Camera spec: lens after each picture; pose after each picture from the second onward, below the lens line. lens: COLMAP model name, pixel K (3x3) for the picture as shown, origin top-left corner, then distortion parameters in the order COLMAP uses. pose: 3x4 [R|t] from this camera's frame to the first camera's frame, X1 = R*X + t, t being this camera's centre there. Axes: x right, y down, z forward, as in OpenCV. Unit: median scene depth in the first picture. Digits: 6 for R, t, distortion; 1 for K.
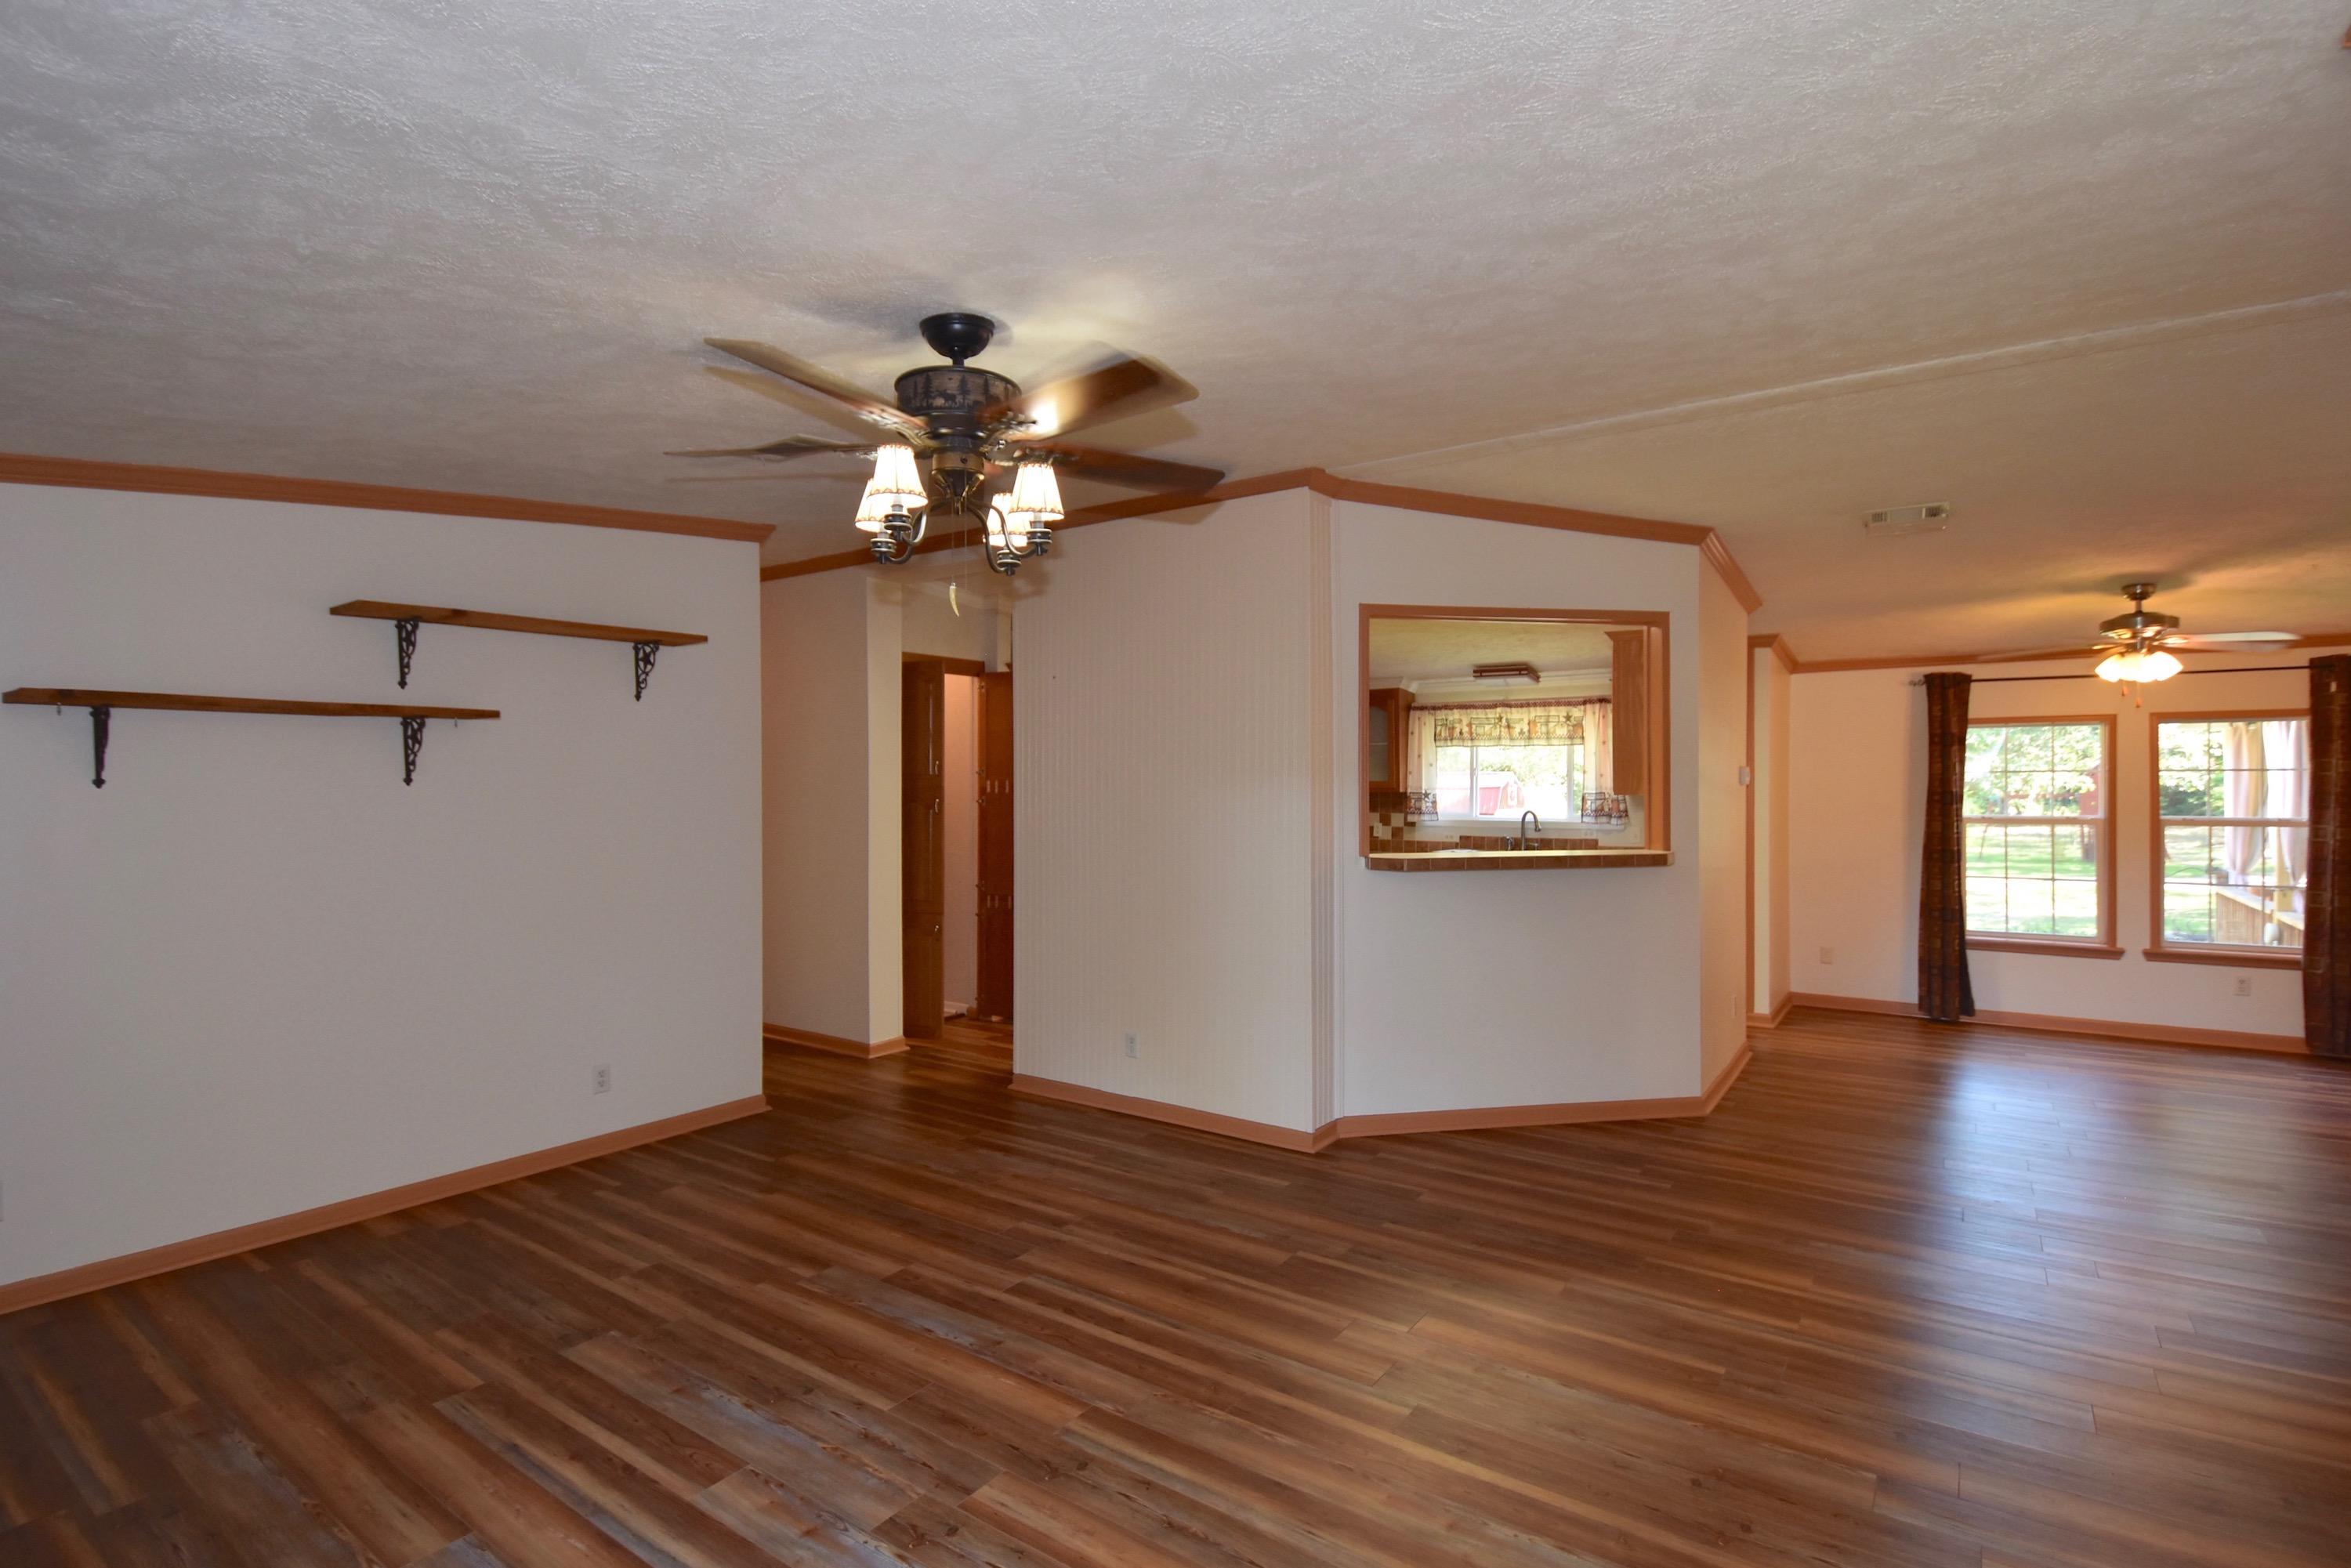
lens RADIAL K [[1094.7, 0, 1184.1], [0, 1094.7, 820.1], [0, 0, 1]] dist [0.017798, -0.025628]
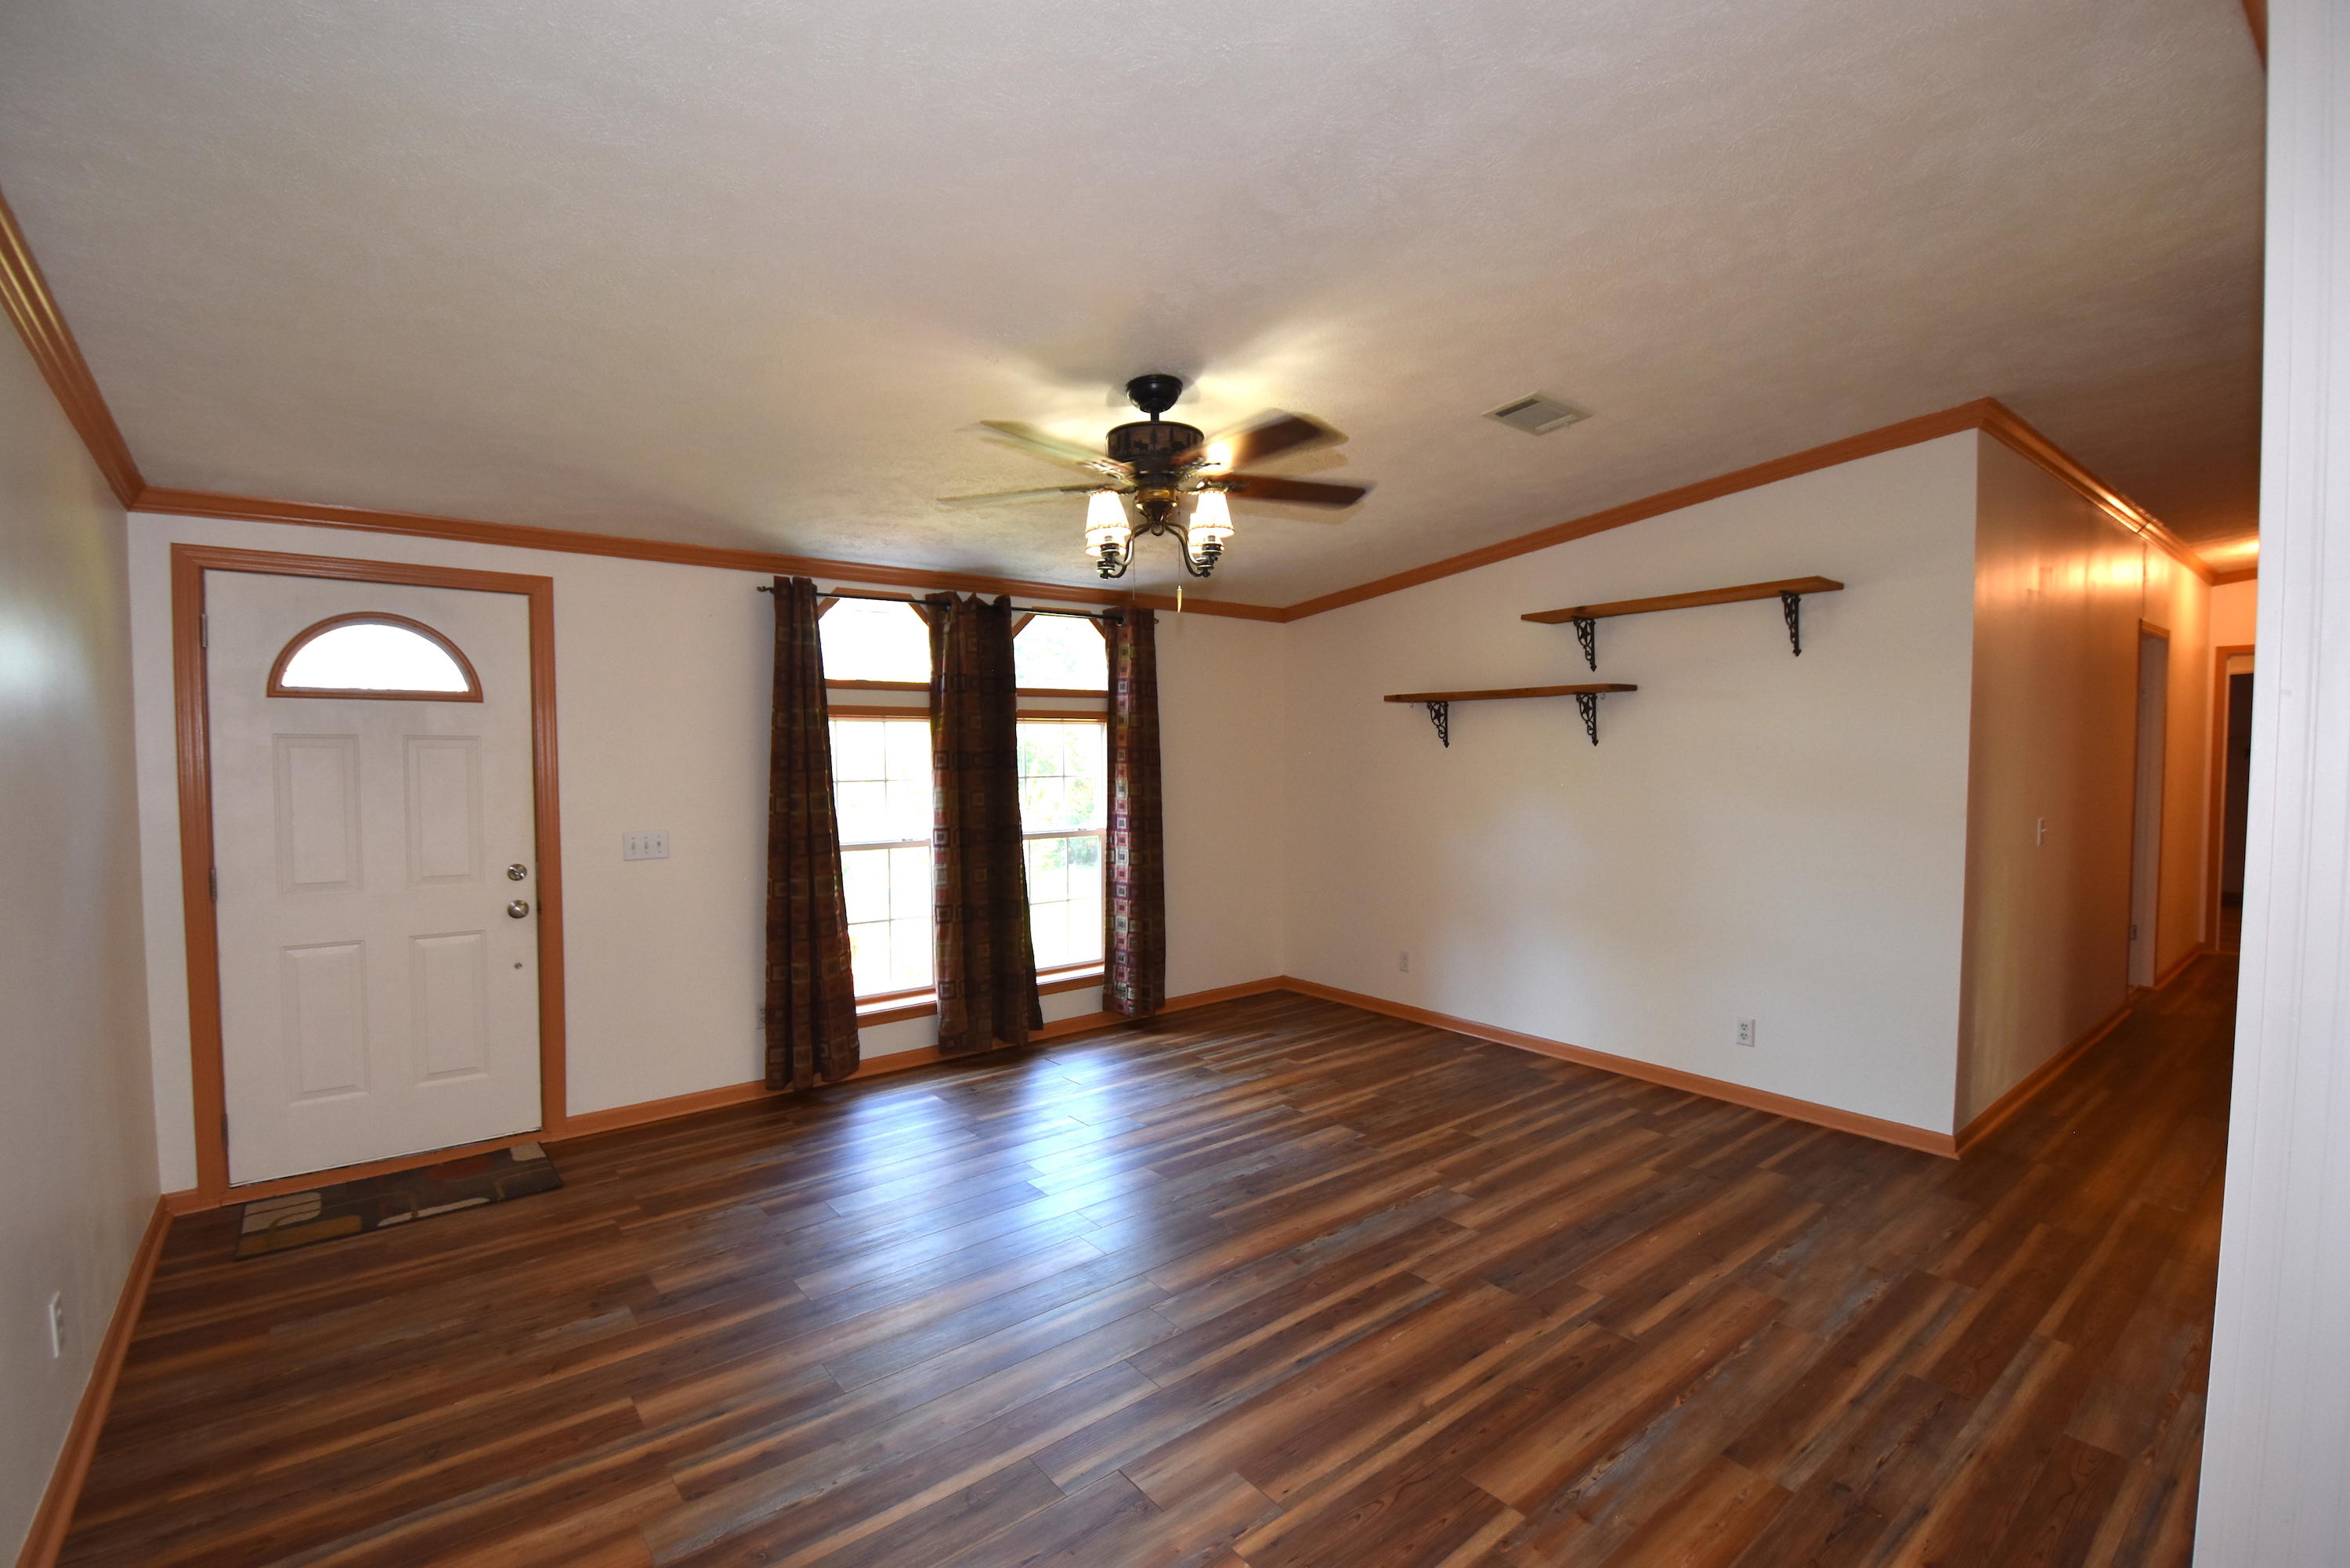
lens RADIAL K [[1047.3, 0, 1175.0], [0, 1047.3, 784.0], [0, 0, 1]] dist [0.014895, -0.021684]
pose [[-0.281161, 0.034509, -0.959040, 0.731786], [-0.027207, 0.998665, 0.043911, -0.030263], [0.959275, 0.038438, -0.279846, 1.008504]]
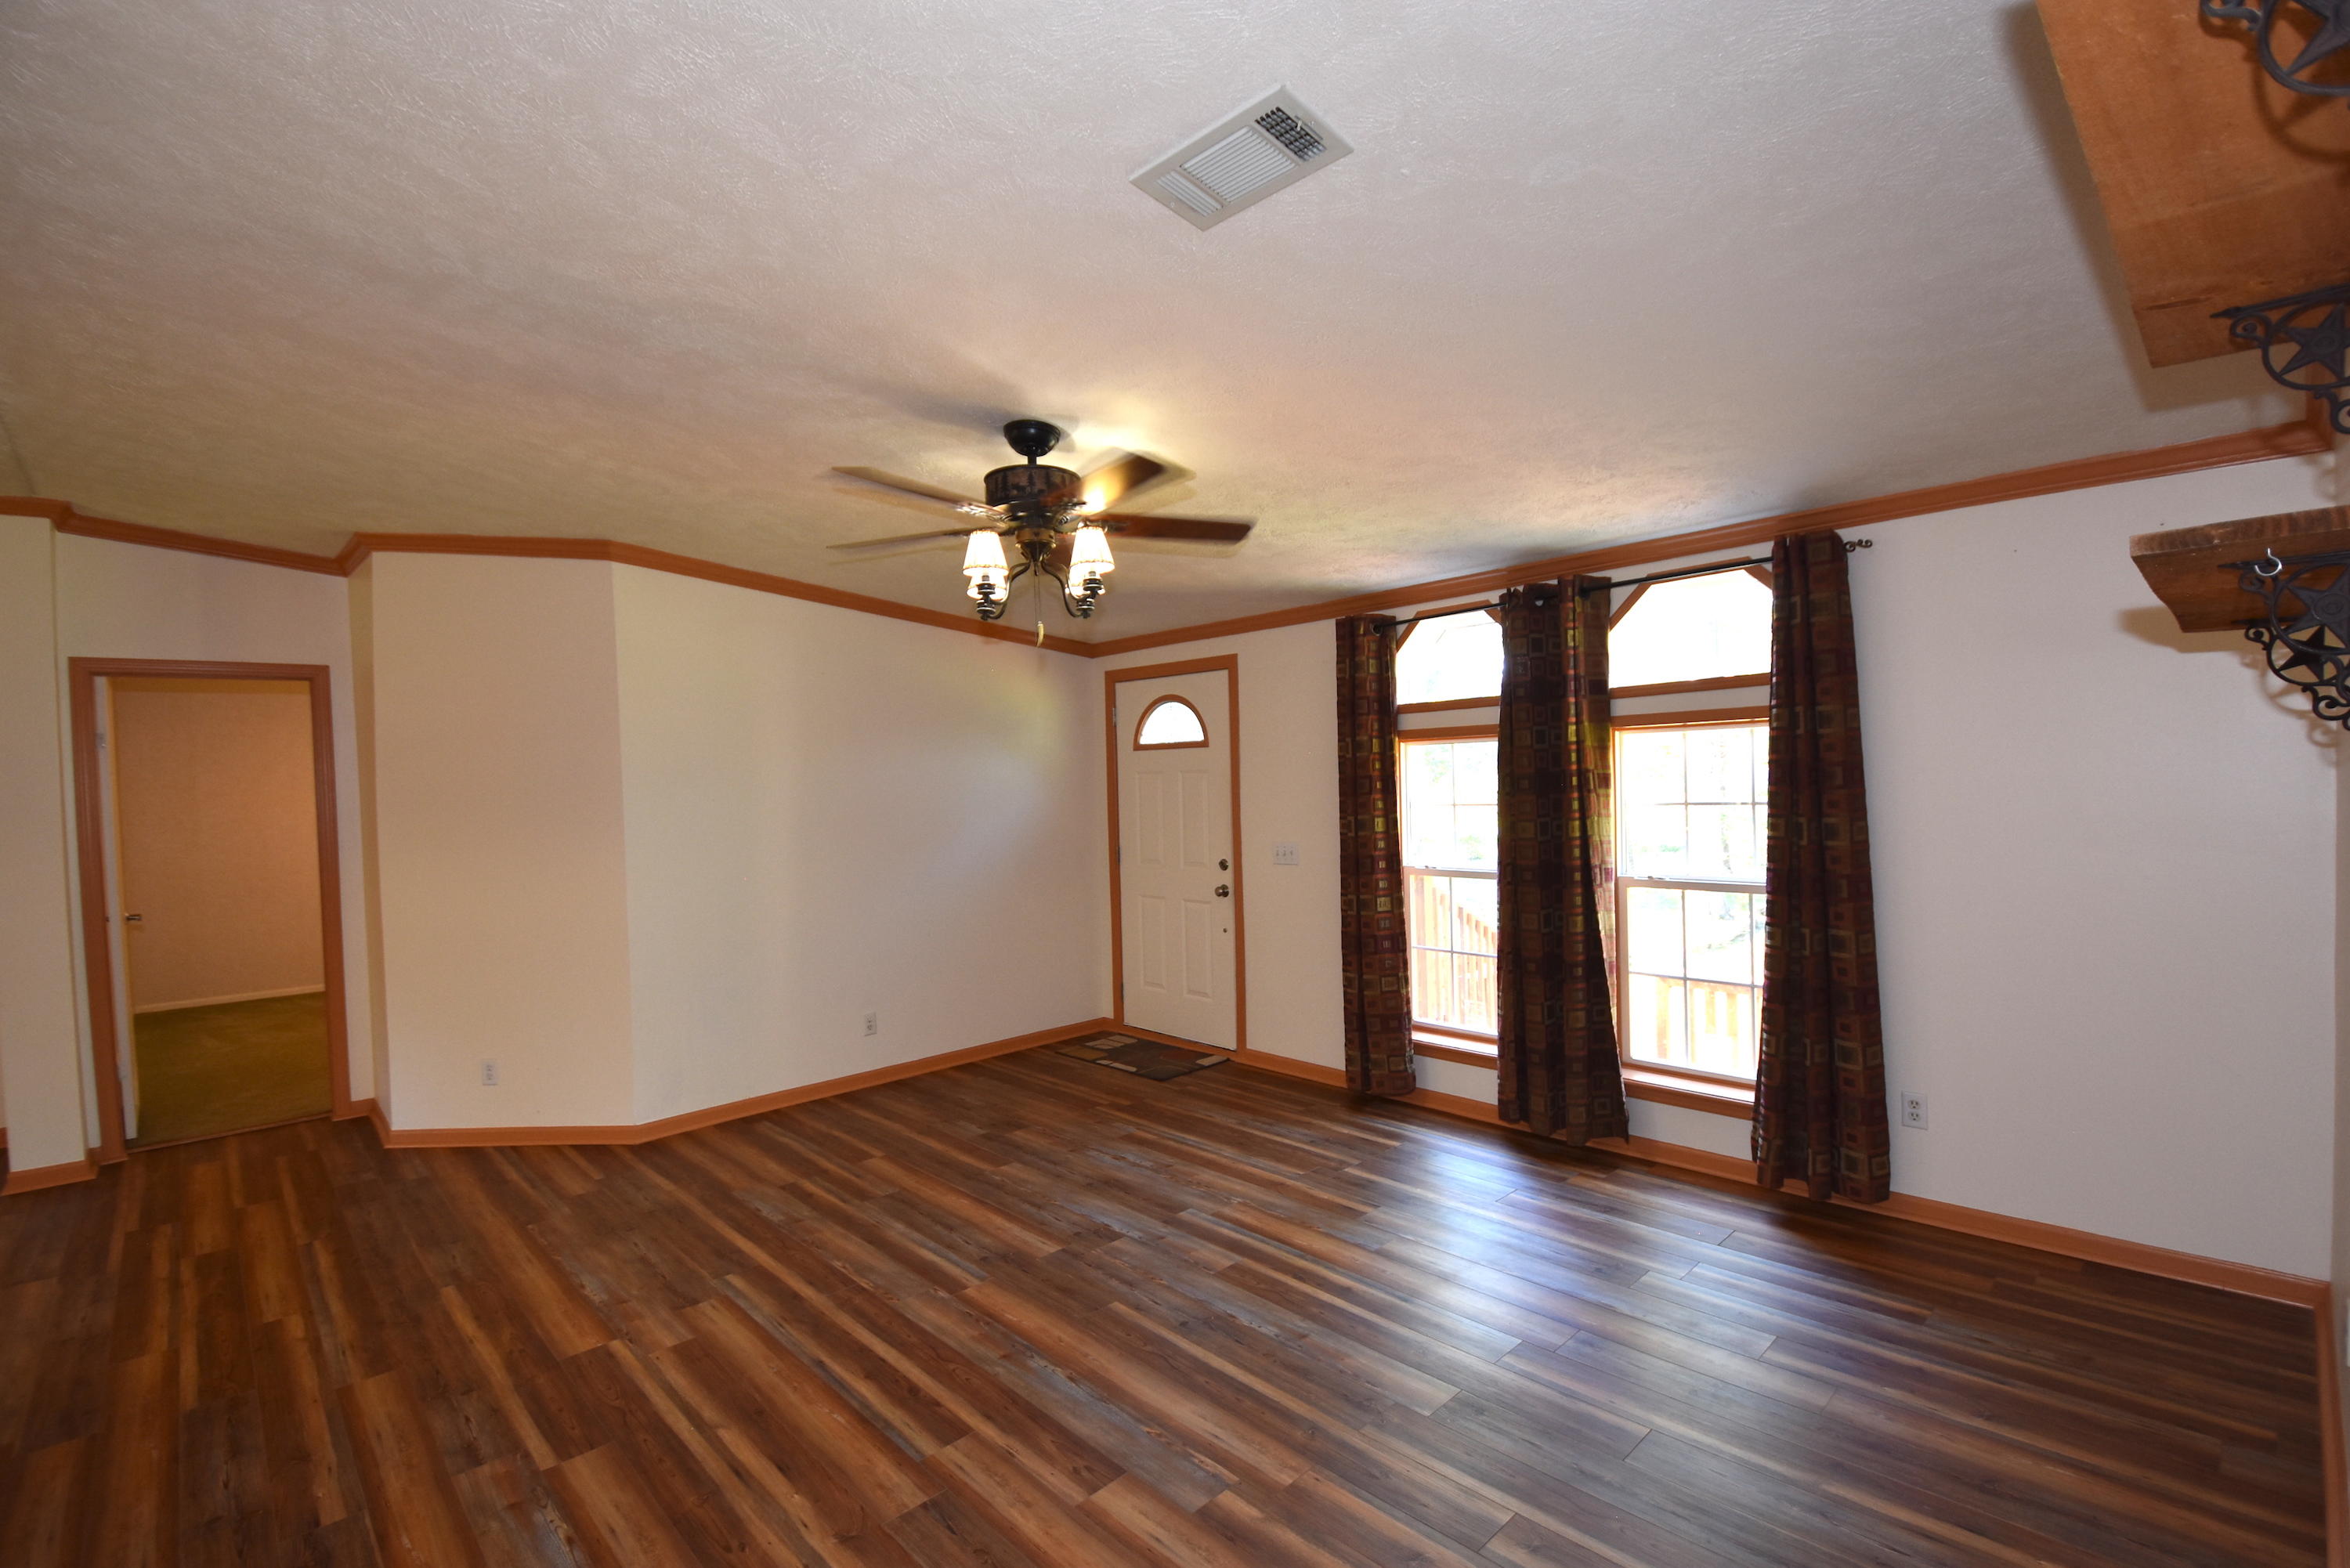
lens RADIAL K [[1047.3, 0, 1175.0], [0, 1047.3, 784.0], [0, 0, 1]] dist [0.014895, -0.021684]
pose [[-0.978199, 0.031403, 0.205283, -0.457466], [0.039785, 0.998529, 0.036833, -0.052422], [-0.203824, 0.044197, -0.978009, 1.622689]]
